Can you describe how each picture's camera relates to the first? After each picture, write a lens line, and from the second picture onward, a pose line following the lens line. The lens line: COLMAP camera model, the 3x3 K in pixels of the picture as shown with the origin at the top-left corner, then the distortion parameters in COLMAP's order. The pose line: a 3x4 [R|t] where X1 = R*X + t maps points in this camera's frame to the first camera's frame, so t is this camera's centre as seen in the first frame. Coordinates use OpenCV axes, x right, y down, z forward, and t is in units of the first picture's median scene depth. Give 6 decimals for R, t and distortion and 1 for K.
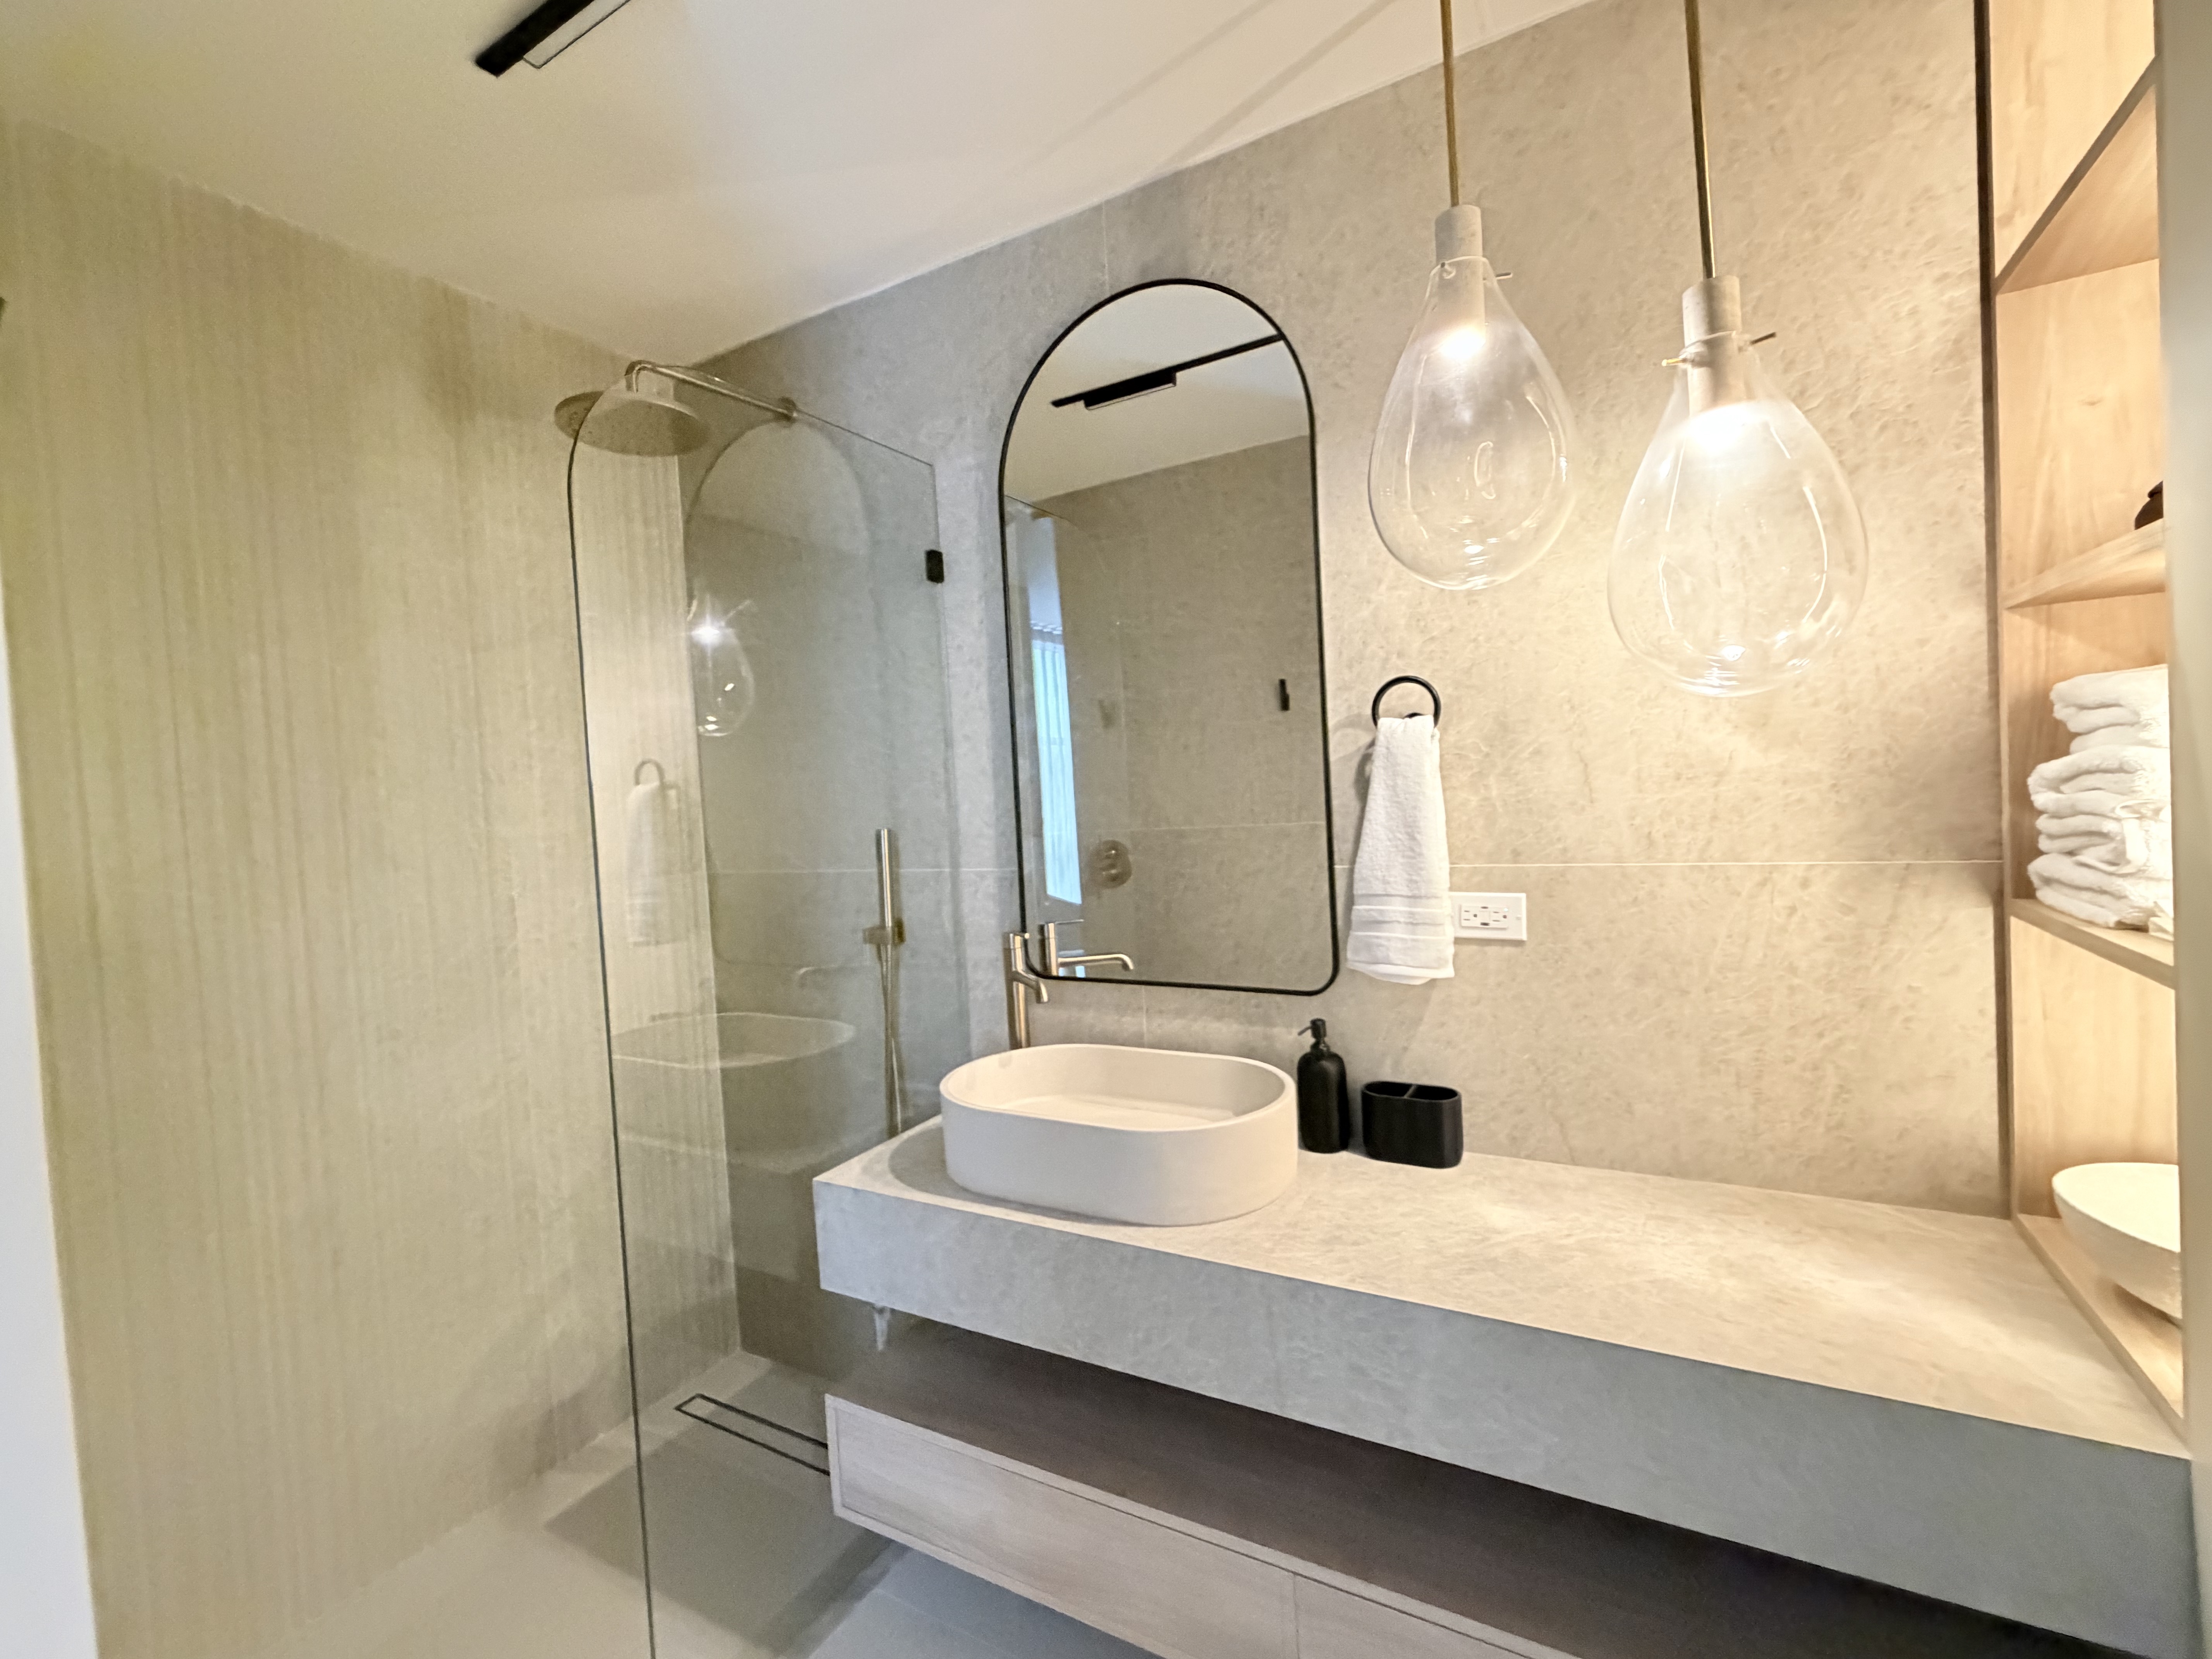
lens RADIAL K [[960.5, 0, 1105.0], [0, 960.5, 831.1], [0, 0, 1]] dist [-0.002963, -0.000647]
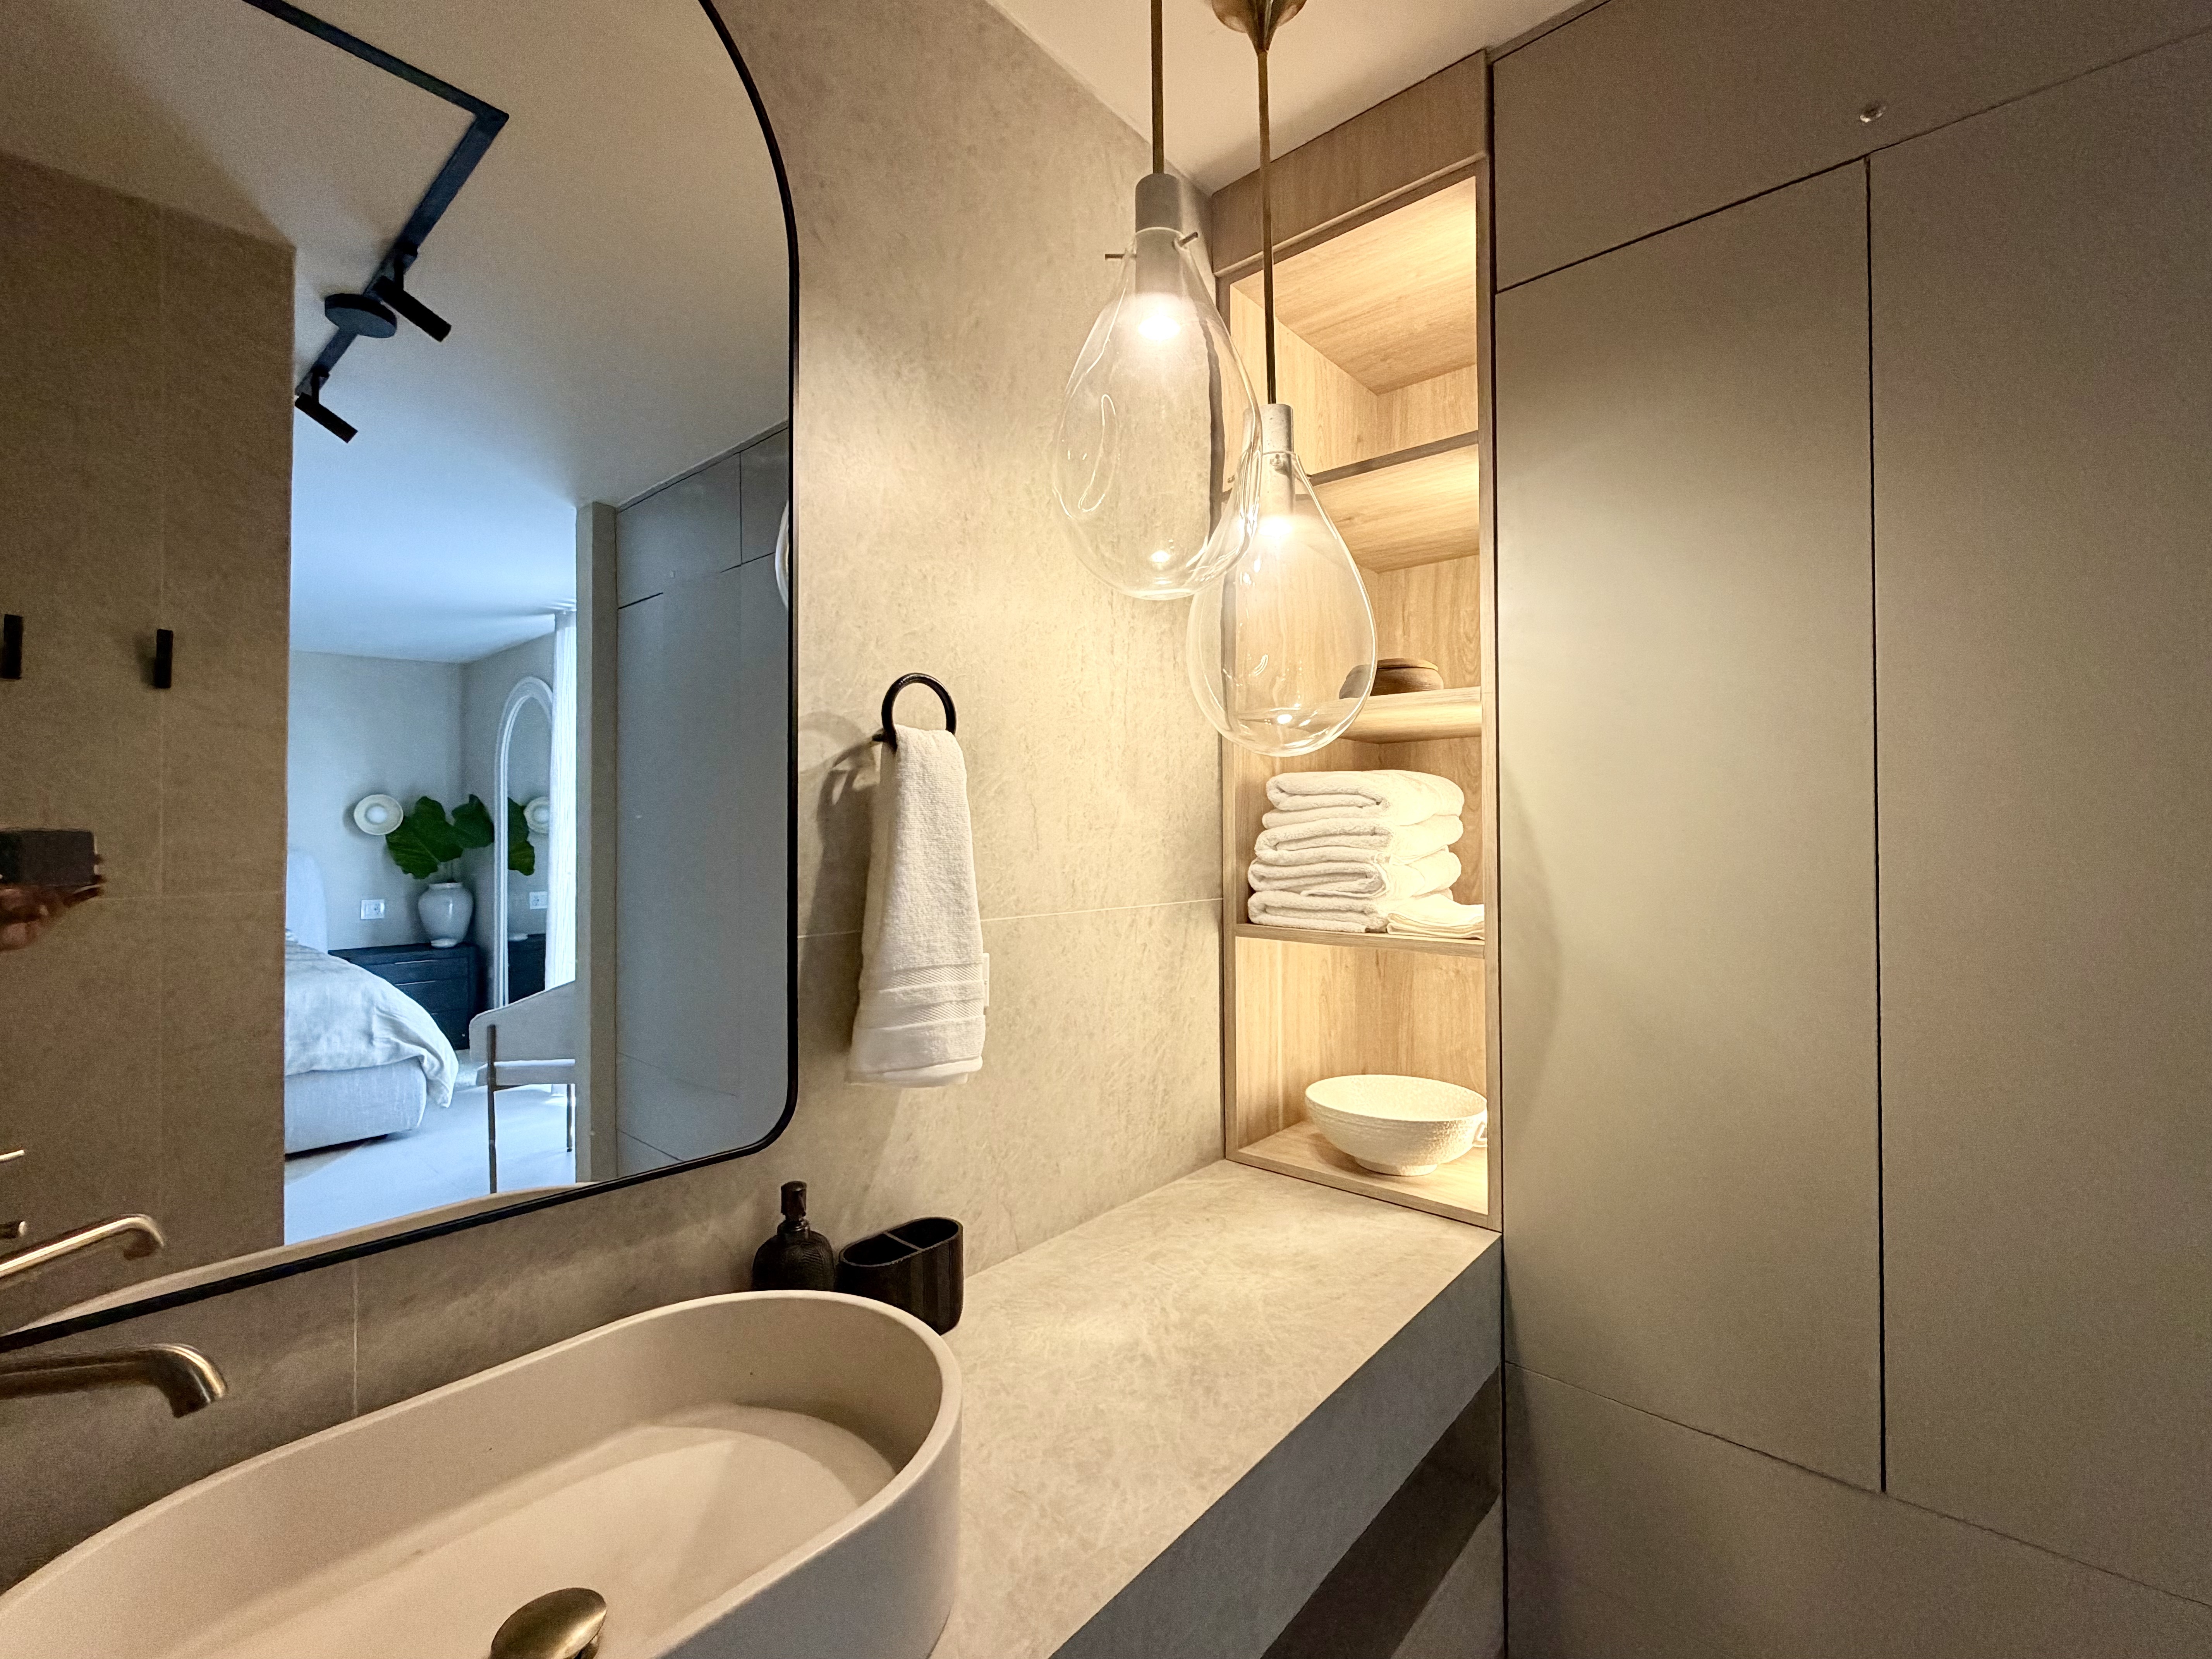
lens RADIAL K [[960.5, 0, 1106.2], [0, 960.5, 829.7], [0, 0, 1]] dist [-0.002963, -0.000647]
pose [[0.196459, 0.059590, 0.978700, -0.415867], [0.033079, 0.997181, -0.067355, 0.017234], [-0.979954, 0.045607, 0.193934, 0.764983]]
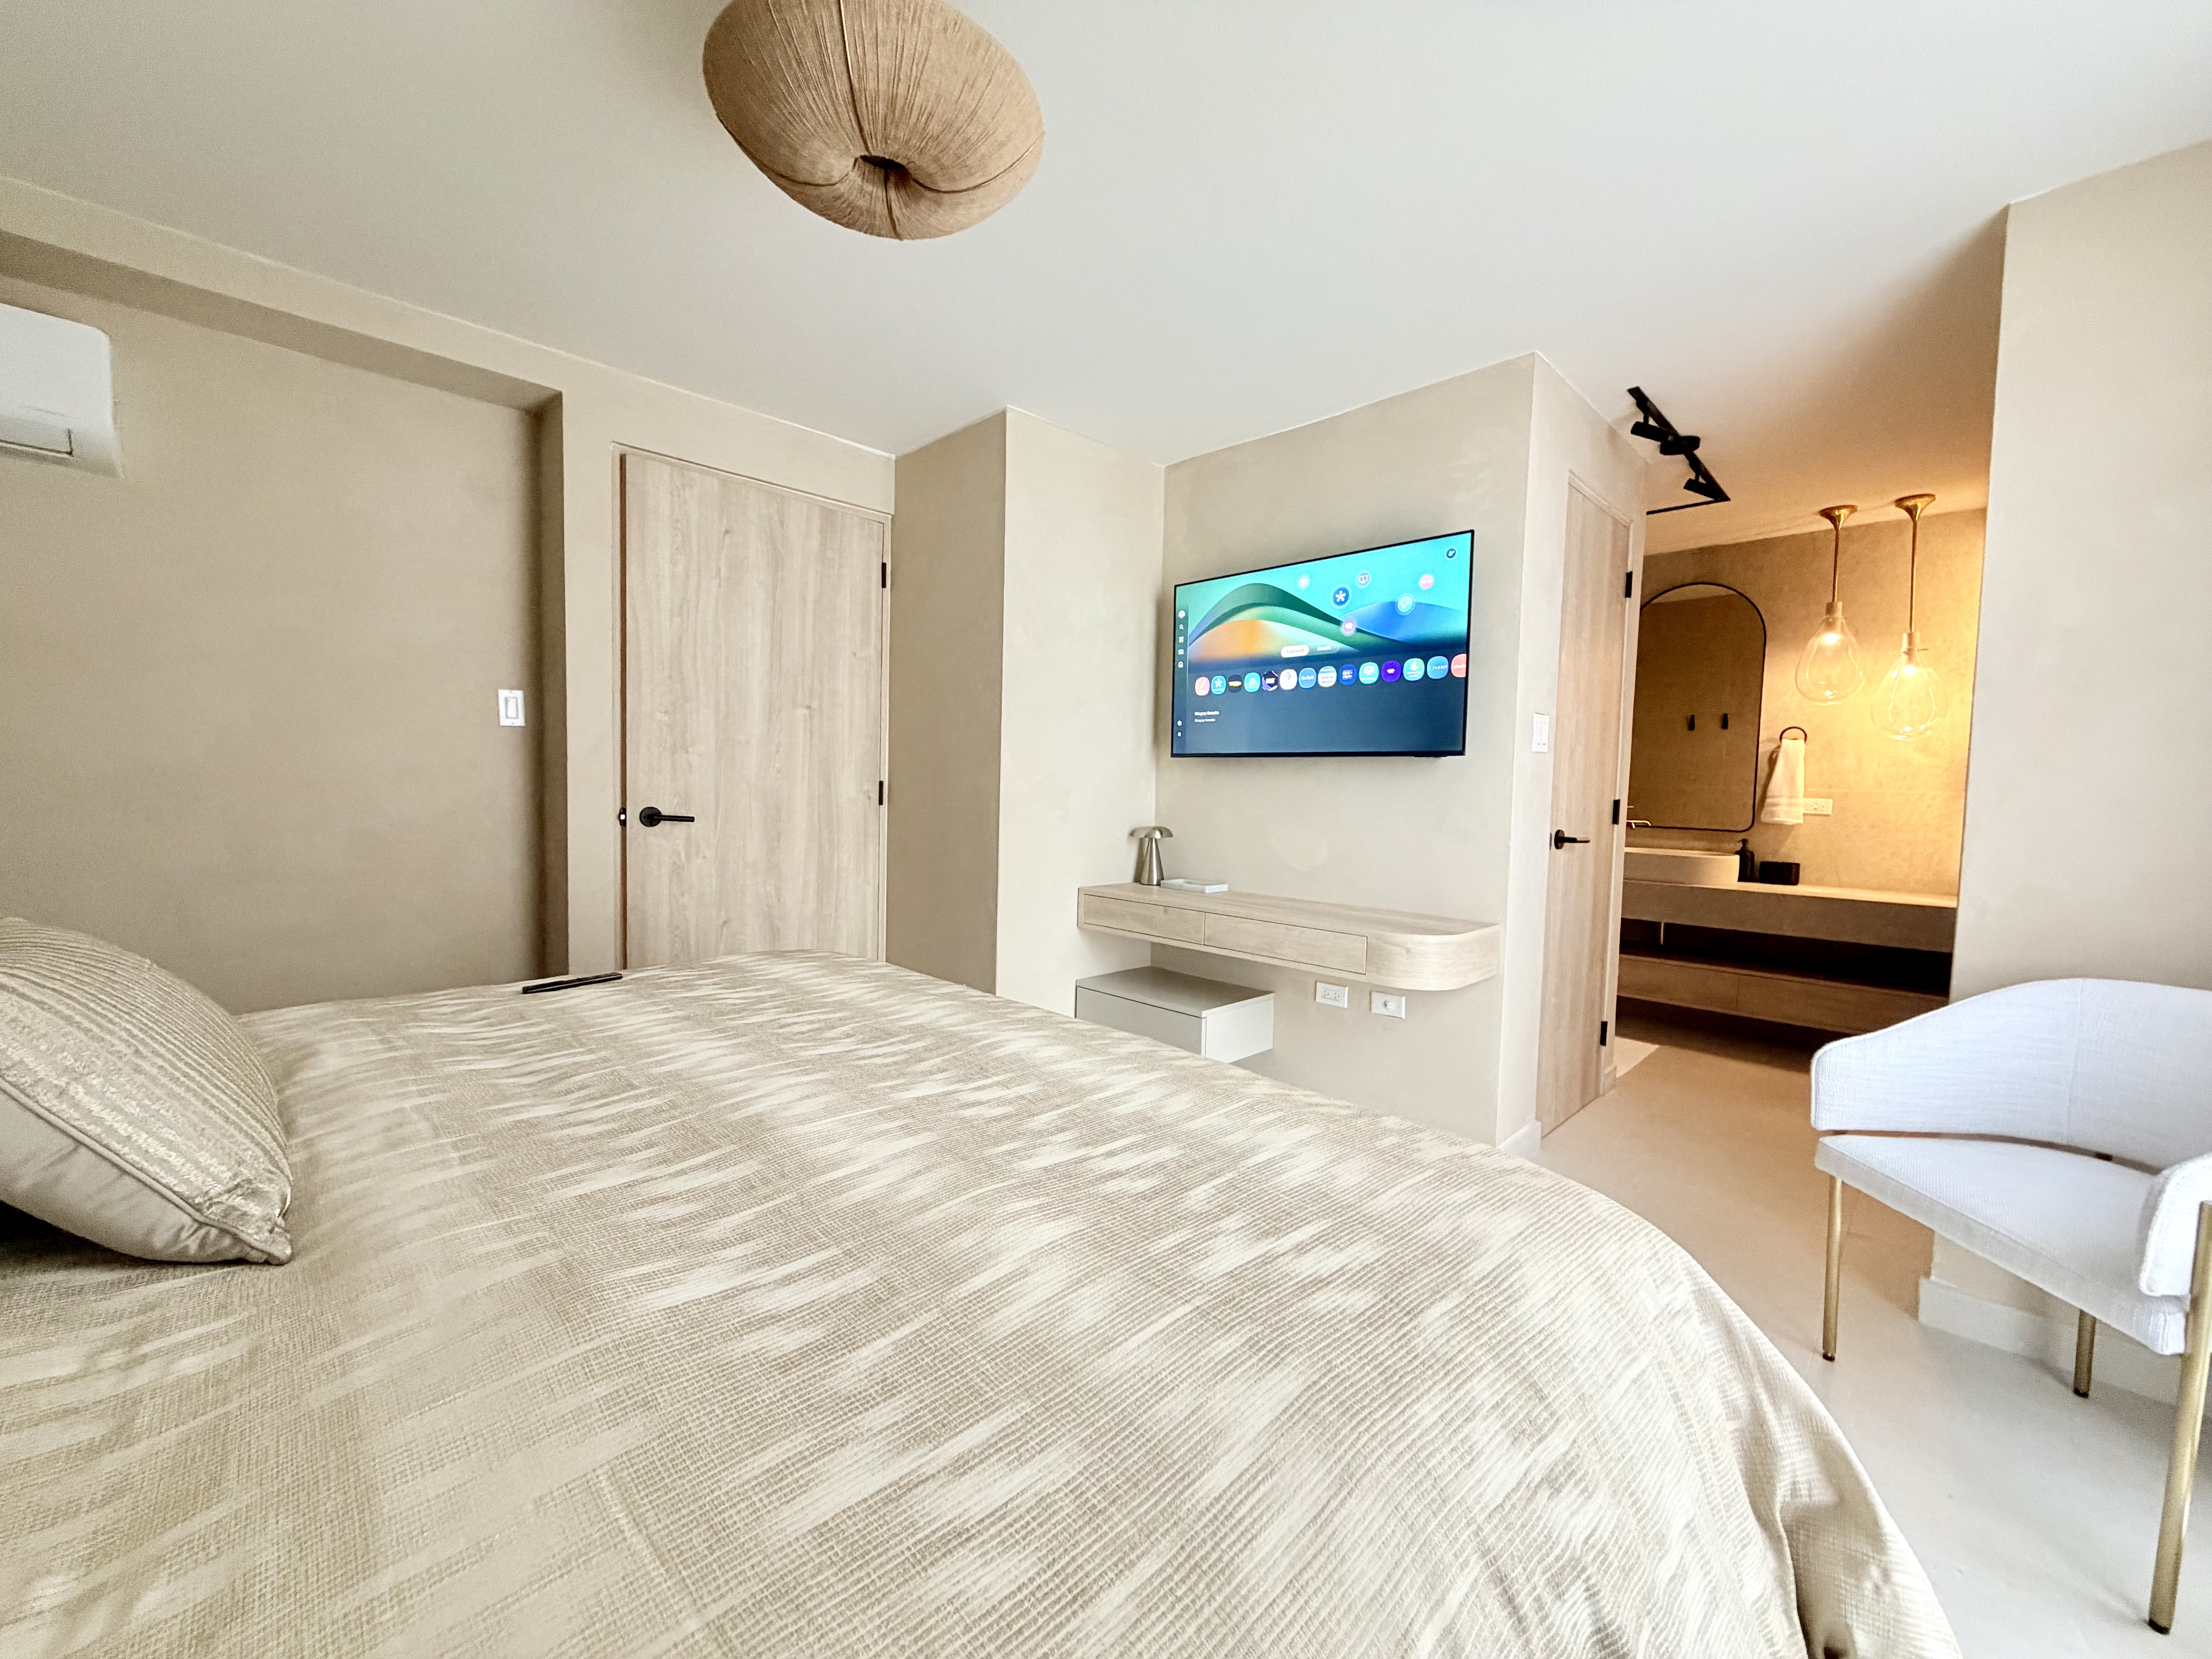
lens RADIAL K [[879.8, 0, 1103.6], [0, 879.8, 829.7], [0, 0, 1]] dist [-0.001541, 0.000162]
pose [[0.963058, 0.091280, -0.253352, -1.156361], [-0.085221, 0.995754, 0.034814, 0.278027], [0.255454, -0.011937, 0.966748, -2.465452]]
